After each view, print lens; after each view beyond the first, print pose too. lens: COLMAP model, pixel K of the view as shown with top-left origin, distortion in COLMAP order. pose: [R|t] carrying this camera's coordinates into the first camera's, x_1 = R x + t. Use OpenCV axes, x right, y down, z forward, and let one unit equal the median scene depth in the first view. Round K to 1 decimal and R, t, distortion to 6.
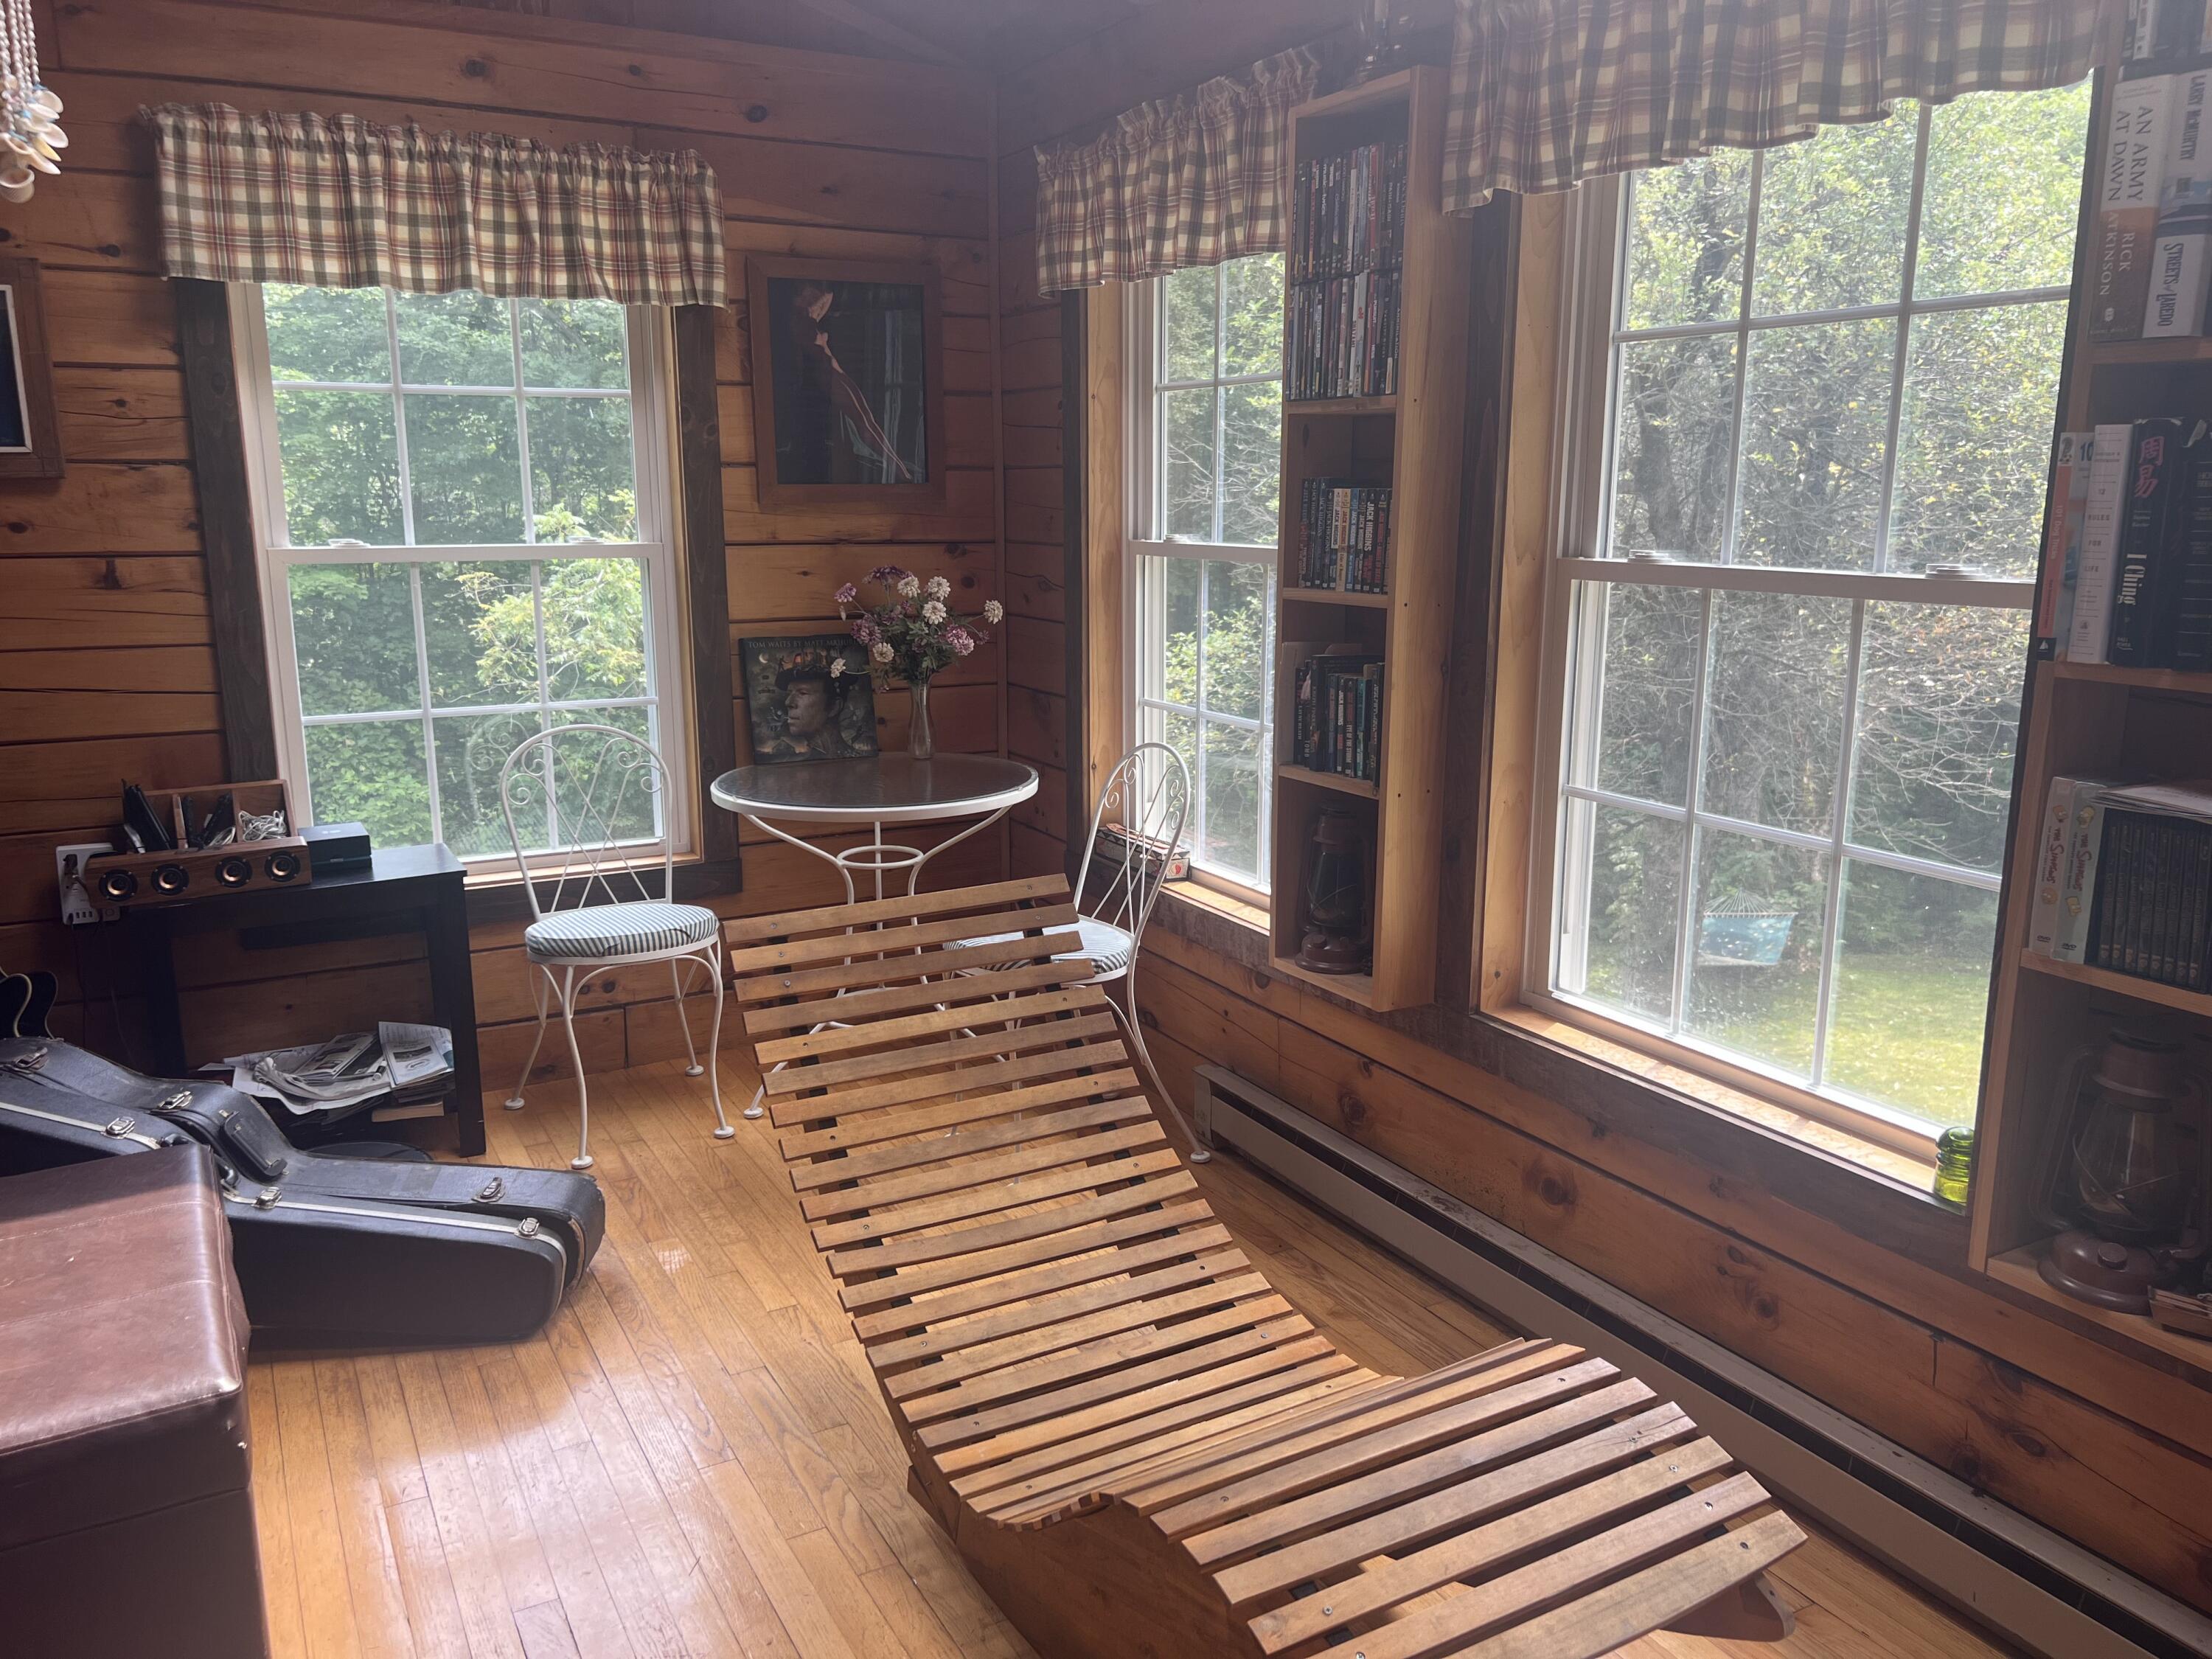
lens RADIAL K [[1655.2, 0, 1109.5], [0, 1655.2, 831.1], [0, 0, 1]] dist [-0.002353, 0.000201]
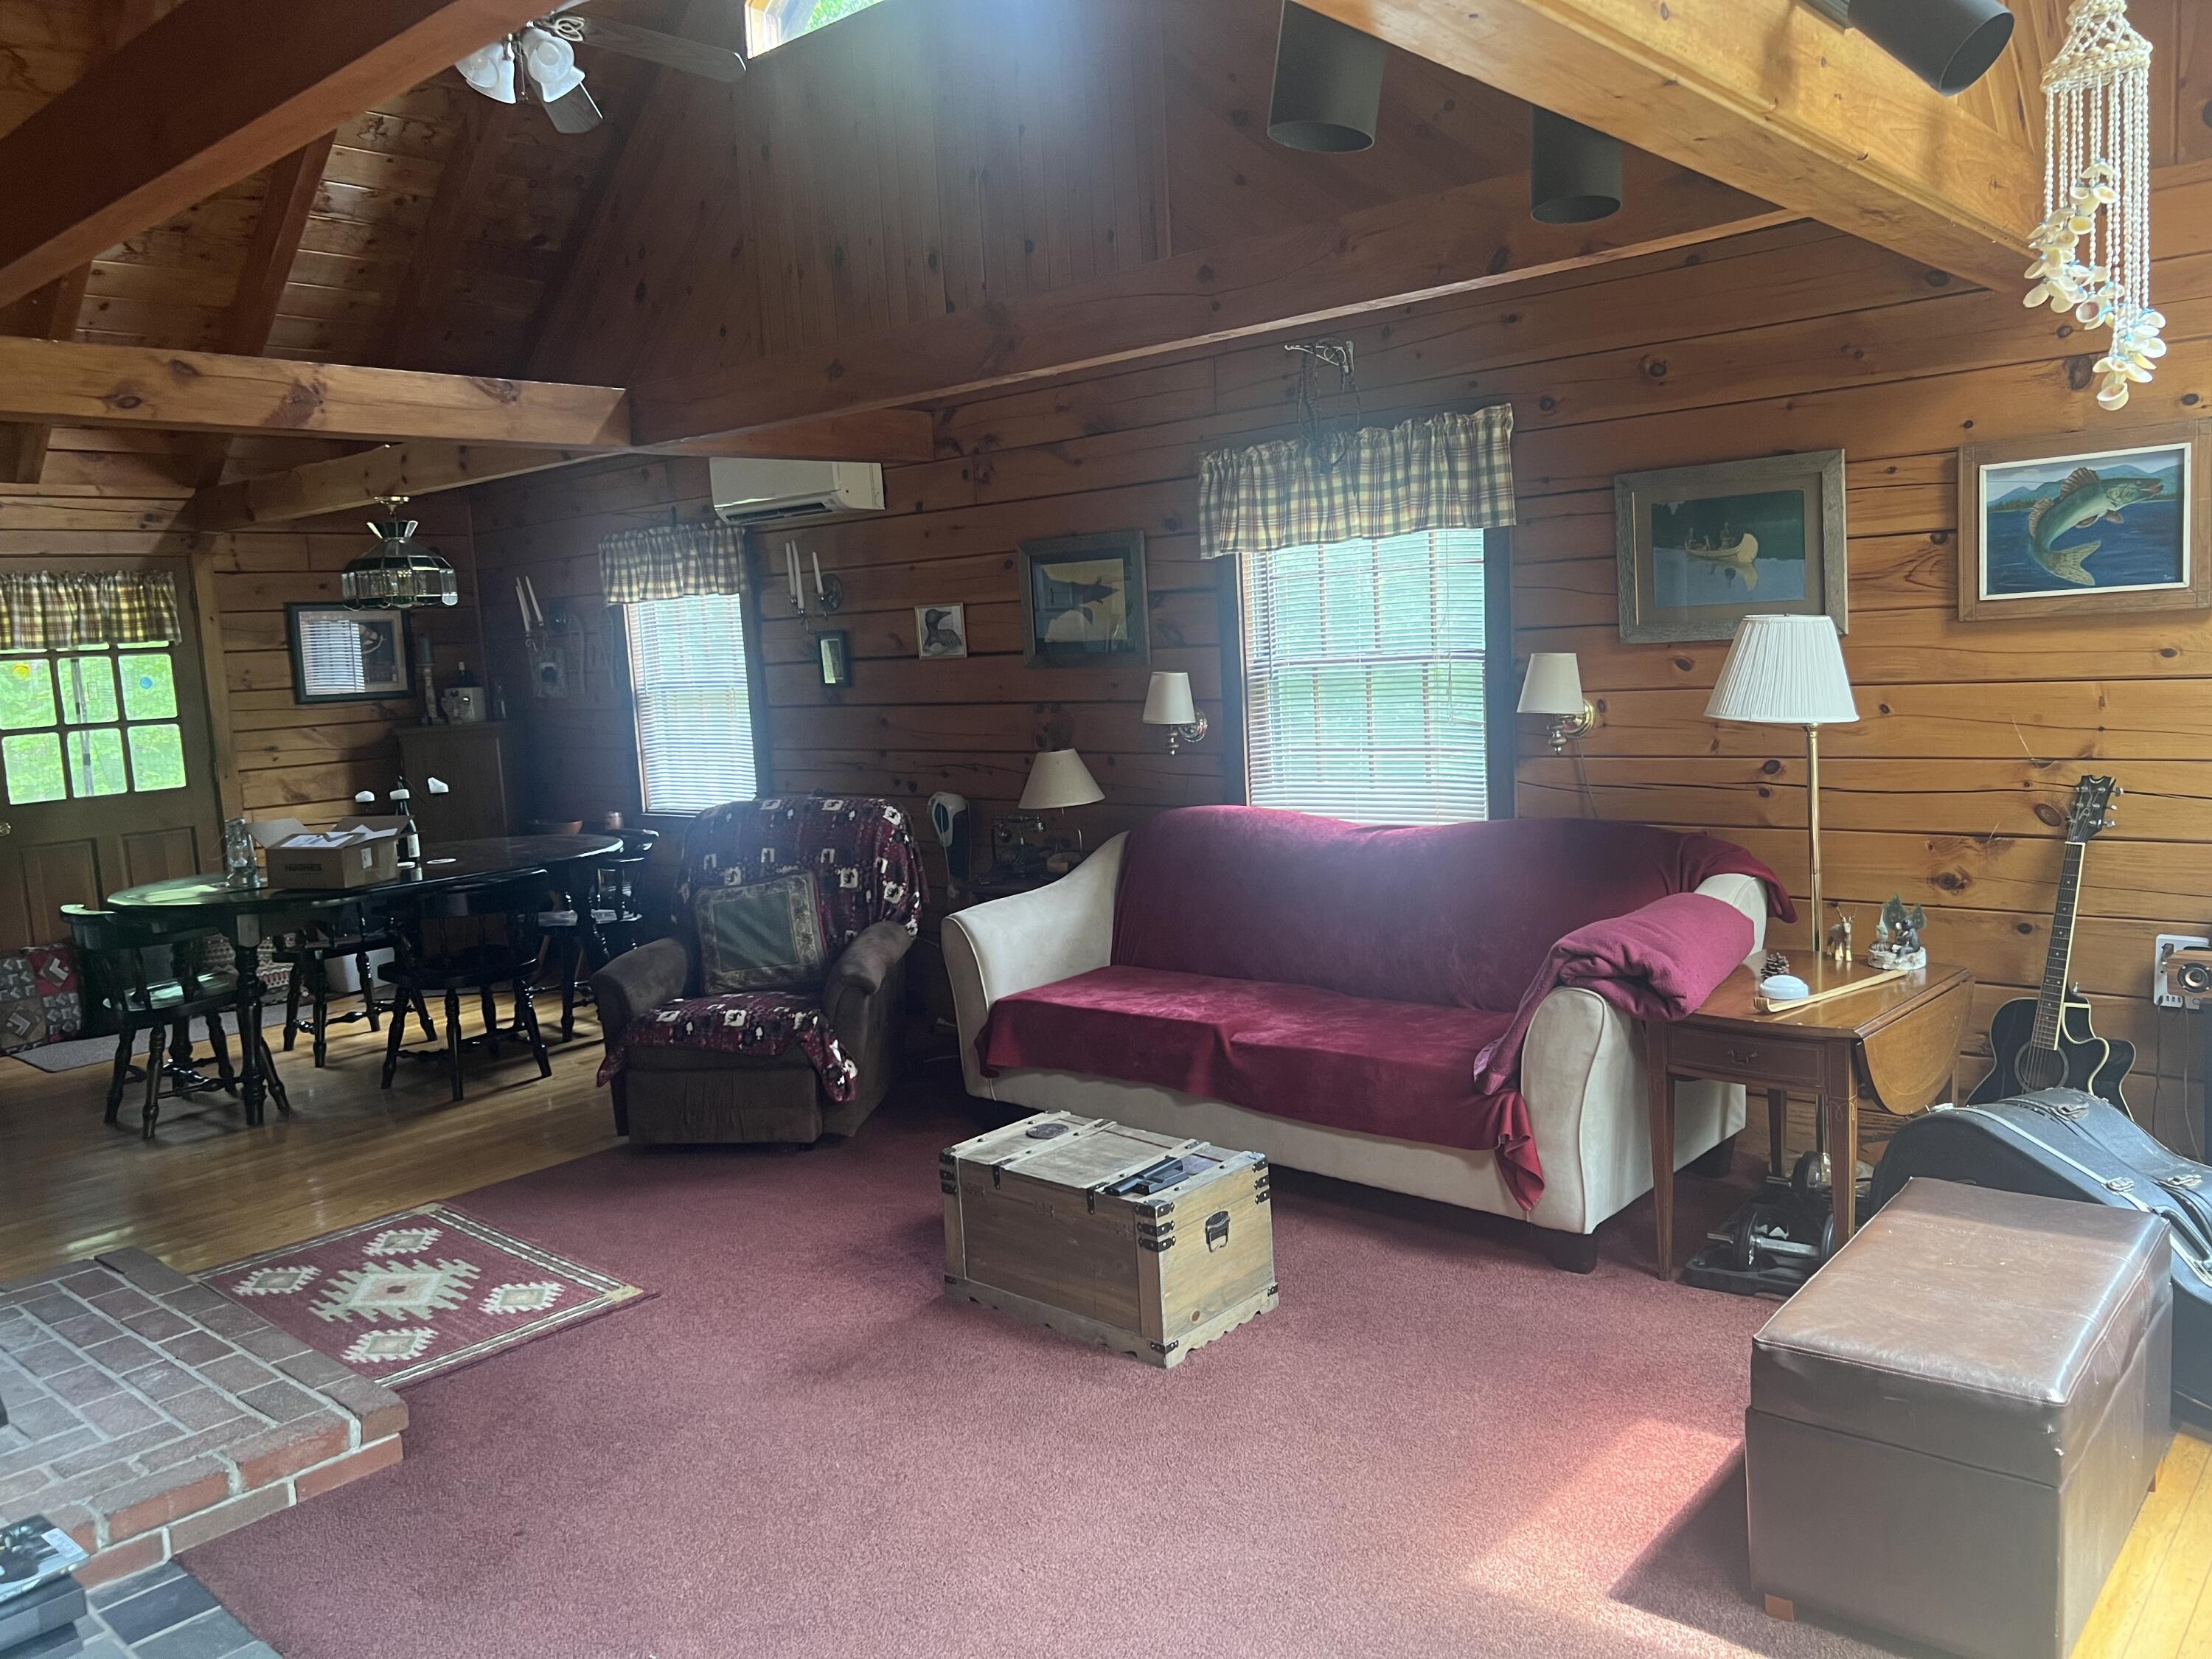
lens RADIAL K [[1655.2, 0, 1108.1], [0, 1655.2, 827.9], [0, 0, 1]] dist [-0.002353, 0.000201]
pose [[0.324577, 0.089351, -0.941629, 0.236634], [-0.133315, 0.989912, 0.047979, -0.027838], [0.936417, 0.109960, 0.333215, -0.062355]]
